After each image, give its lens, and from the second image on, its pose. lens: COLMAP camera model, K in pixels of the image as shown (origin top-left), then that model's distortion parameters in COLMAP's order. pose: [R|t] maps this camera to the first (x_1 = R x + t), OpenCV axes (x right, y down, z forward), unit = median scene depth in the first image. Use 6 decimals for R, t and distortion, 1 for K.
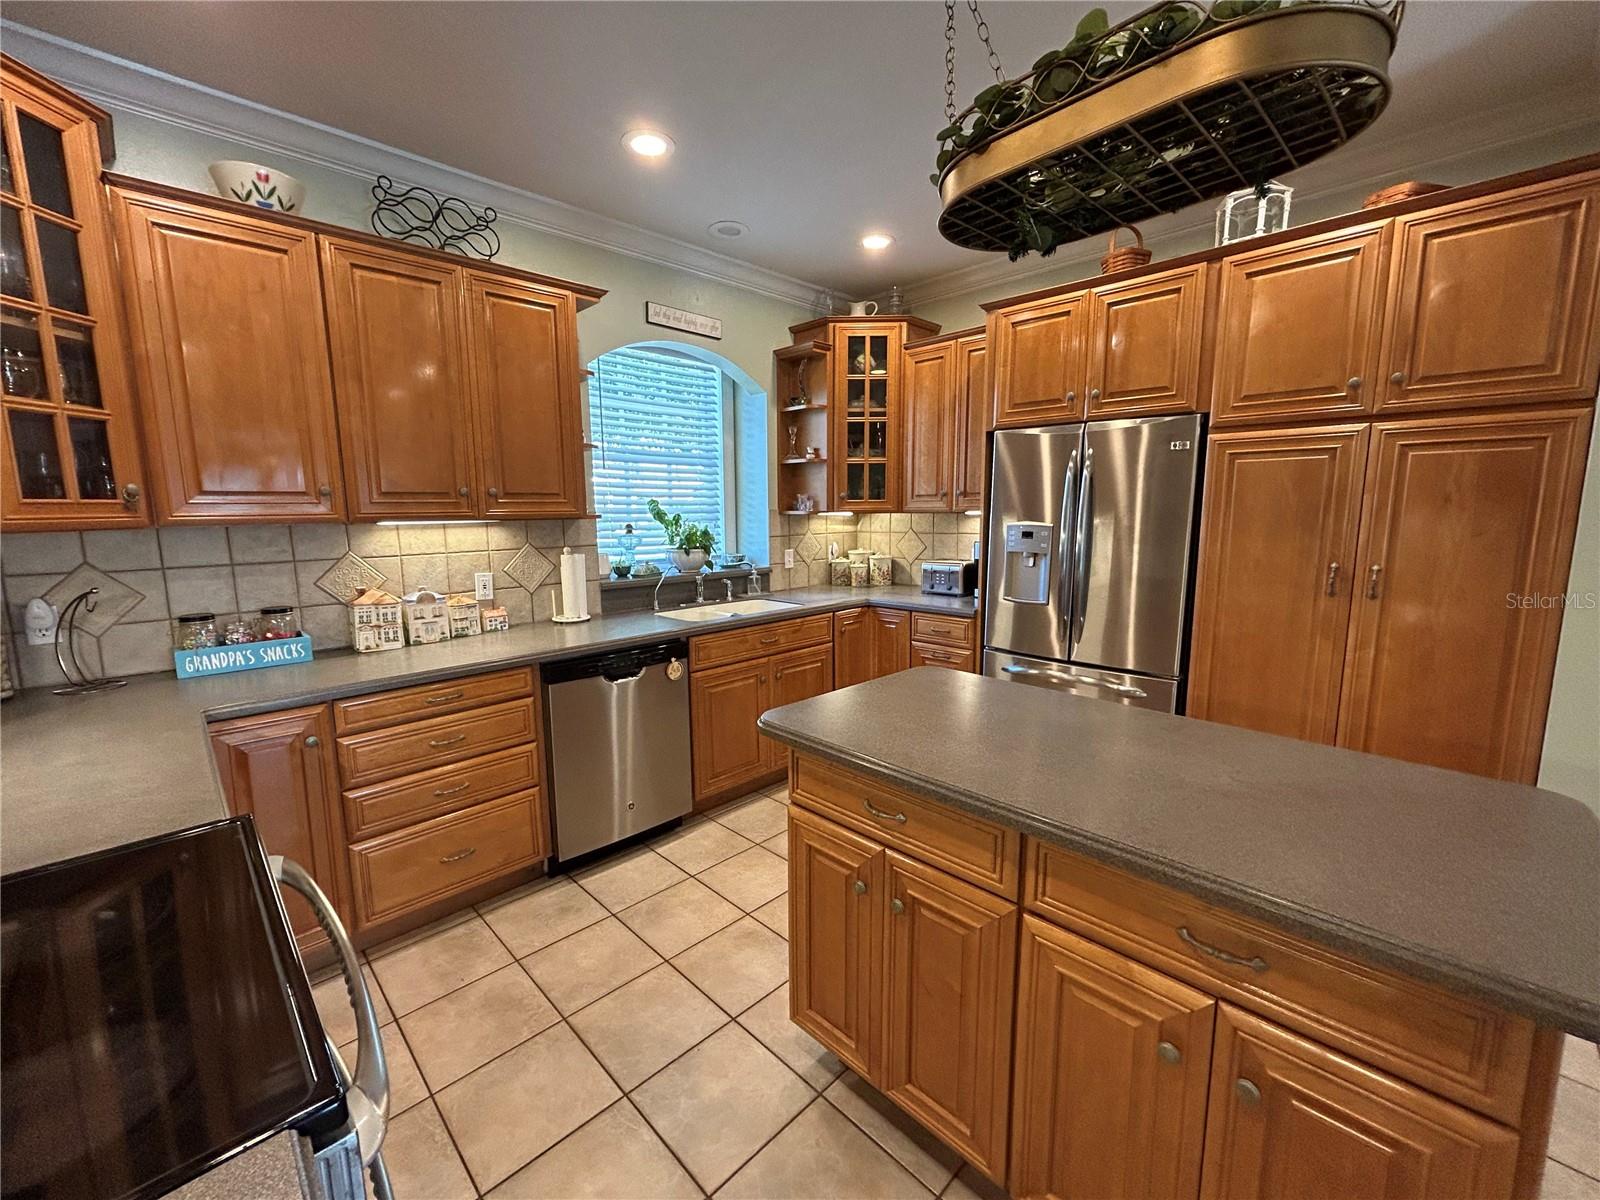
lens RADIAL K [[649.6, 0, 798.2], [0, 649.6, 600.1], [0, 0, 1]] dist [-0.001332, 0.001022]
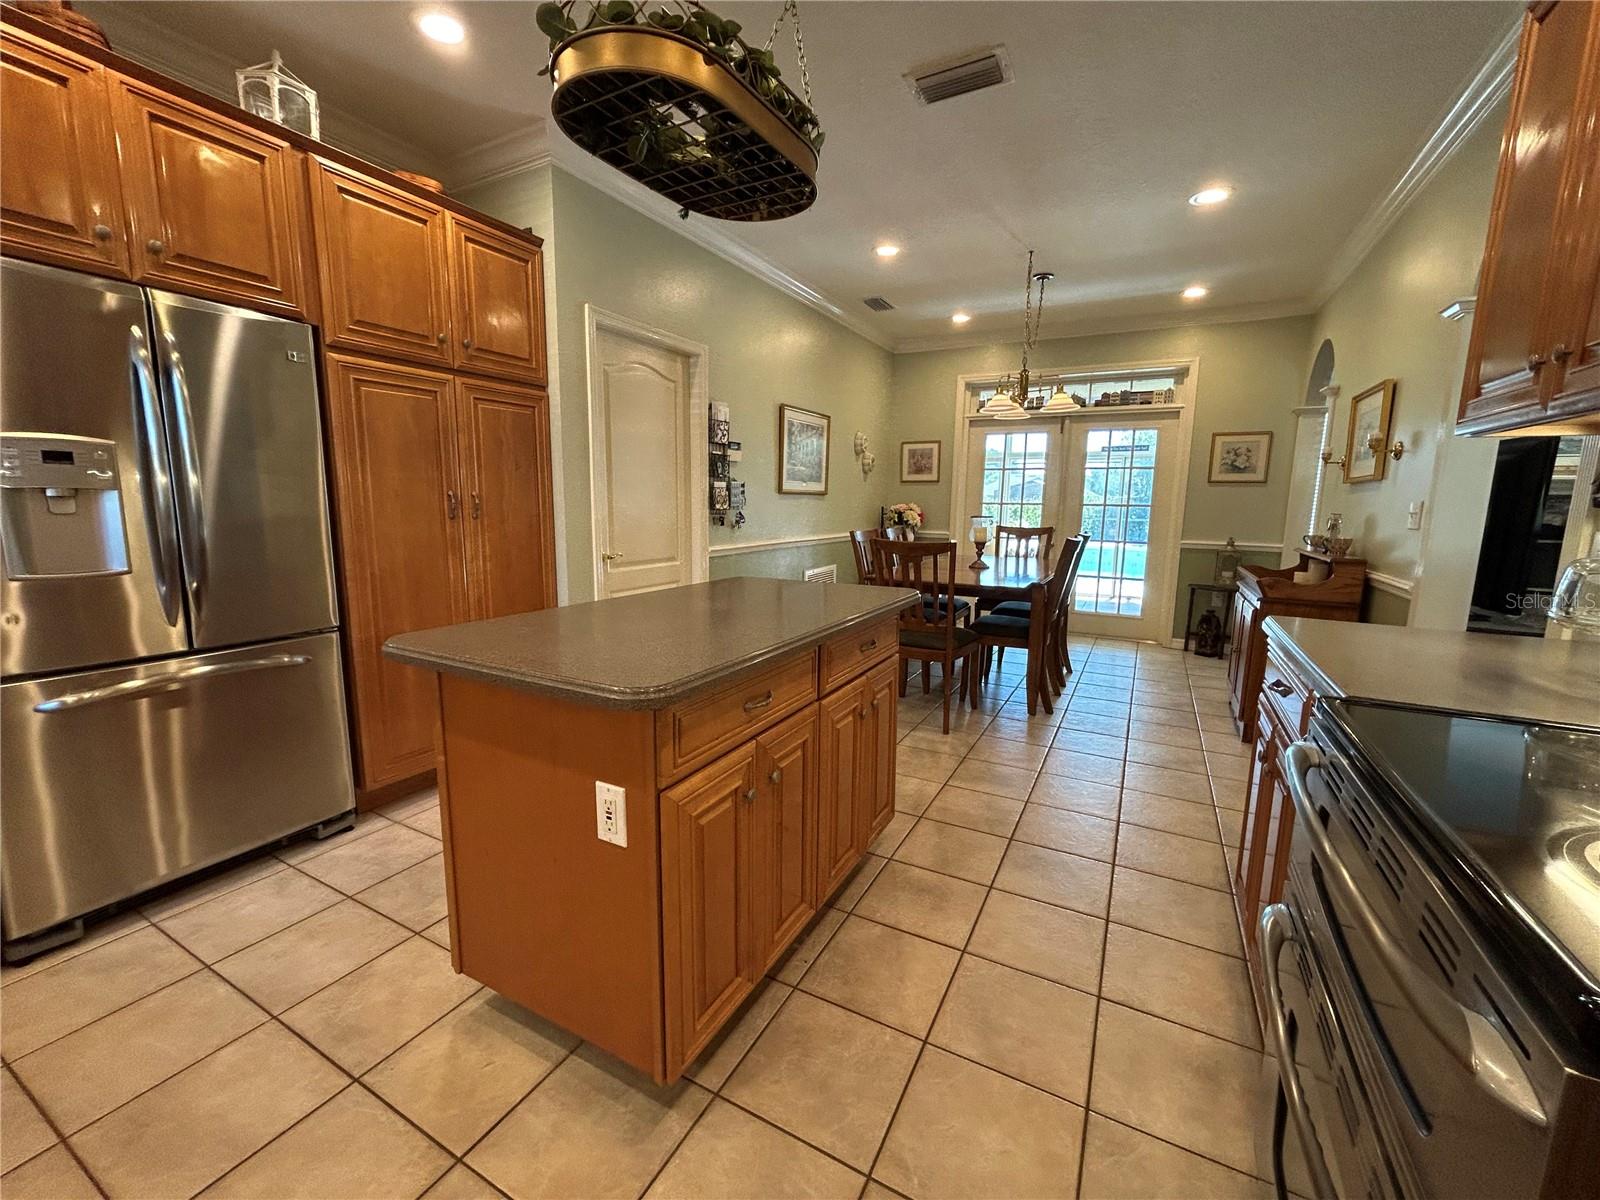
lens RADIAL K [[649.6, 0, 799.0], [0, 649.6, 596.6], [0, 0, 1]] dist [-0.001332, 0.001022]
pose [[-0.293289, -0.144516, 0.945038, -0.476476], [0.125523, 0.974130, 0.187921, -0.009508], [-0.947747, 0.173739, -0.267562, 0.688639]]
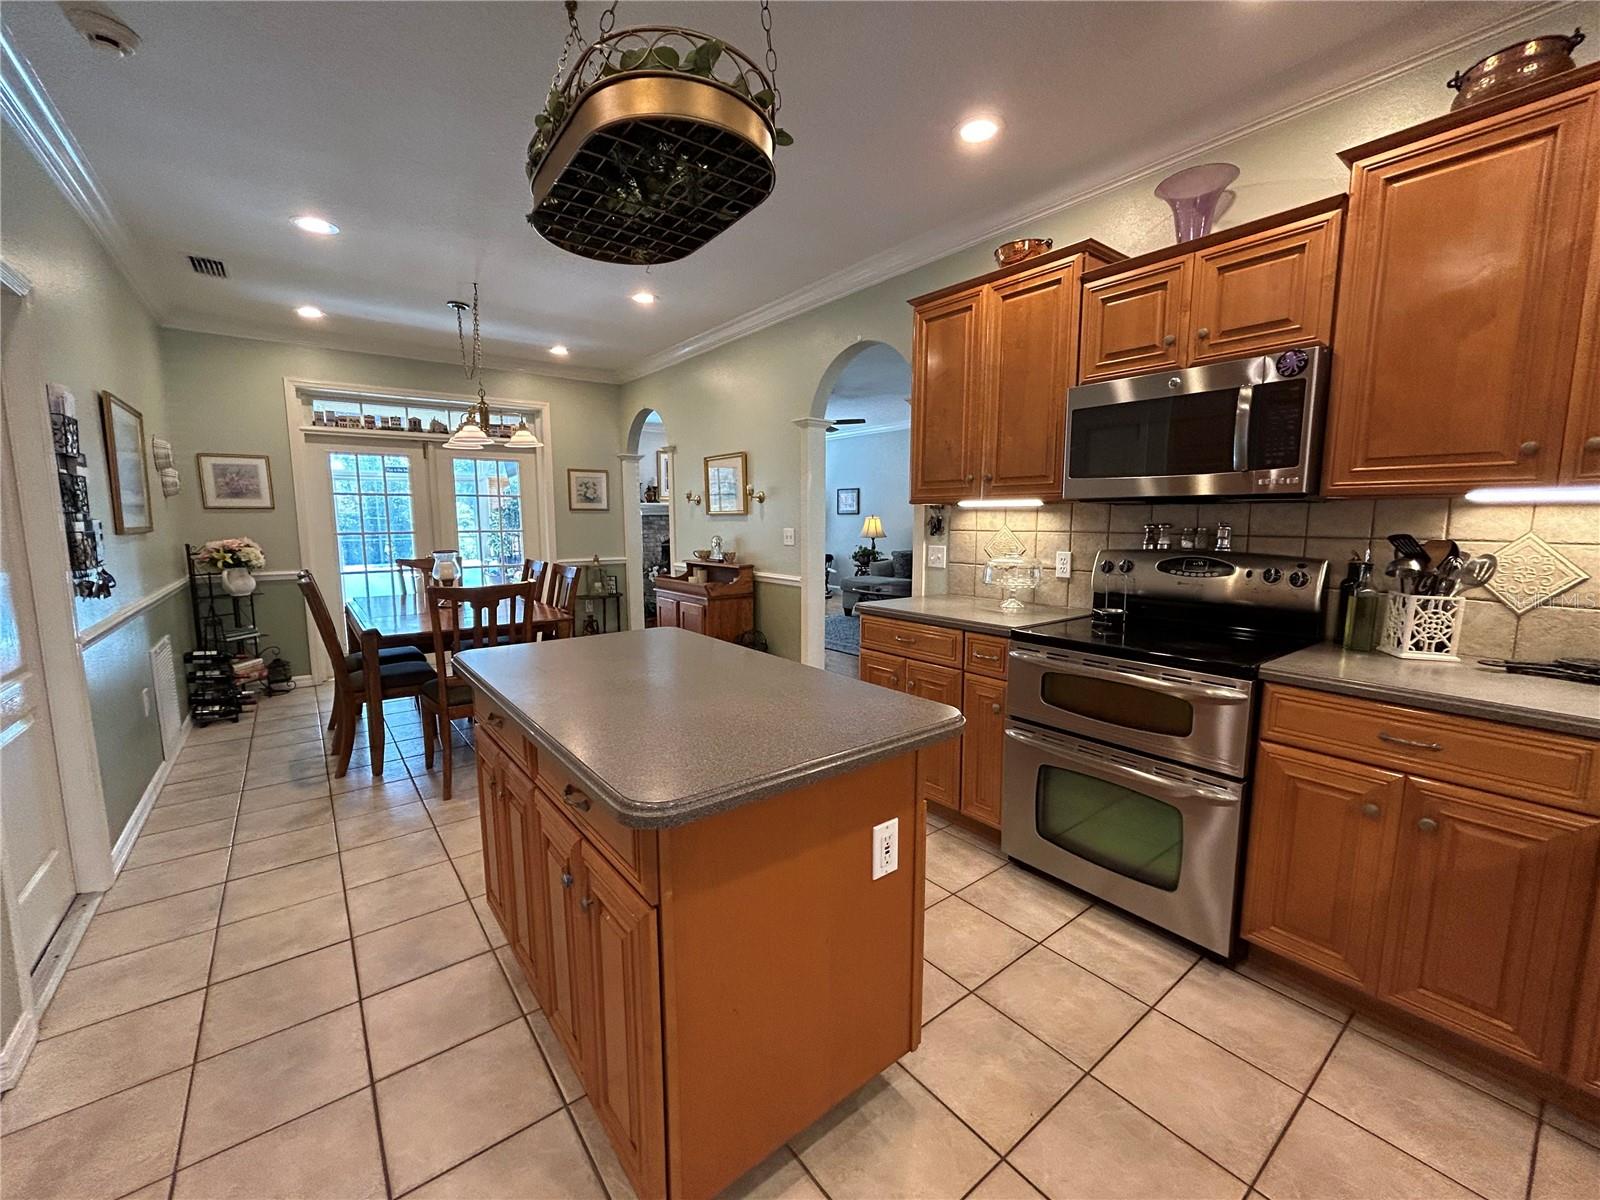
lens RADIAL K [[649.6, 0, 794.9], [0, 649.6, 595.7], [0, 0, 1]] dist [-0.001332, 0.001022]
pose [[-0.992147, -0.008781, 0.124765, 0.038318], [0.024406, 0.964766, 0.261975, -0.134219], [-0.122670, 0.262962, -0.956976, 1.225711]]
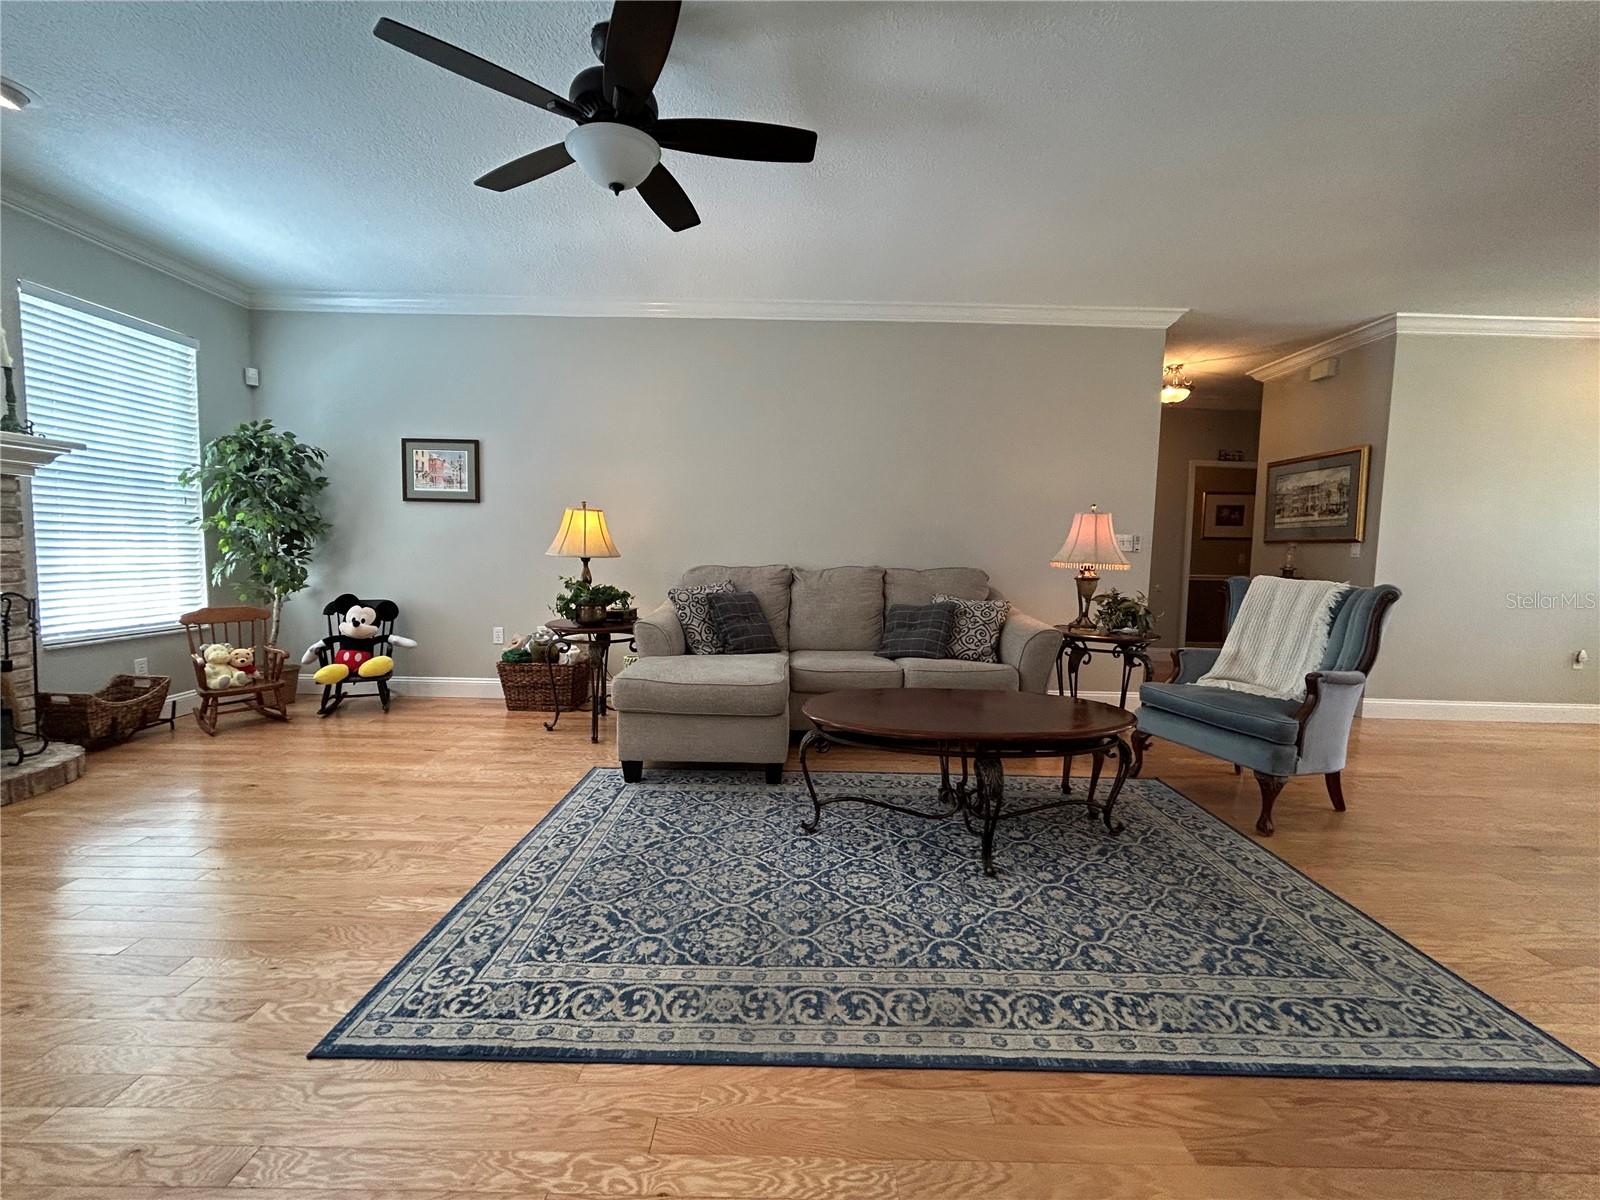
lens RADIAL K [[649.6, 0, 799.9], [0, 649.6, 600.0], [0, 0, 1]] dist [-0.001332, 0.001022]
pose [[-0.706519, 0.045756, -0.706213, 0.879104], [-0.122107, 0.975060, 0.185334, 0.334551], [0.697080, 0.217176, -0.683311, -1.338600]]
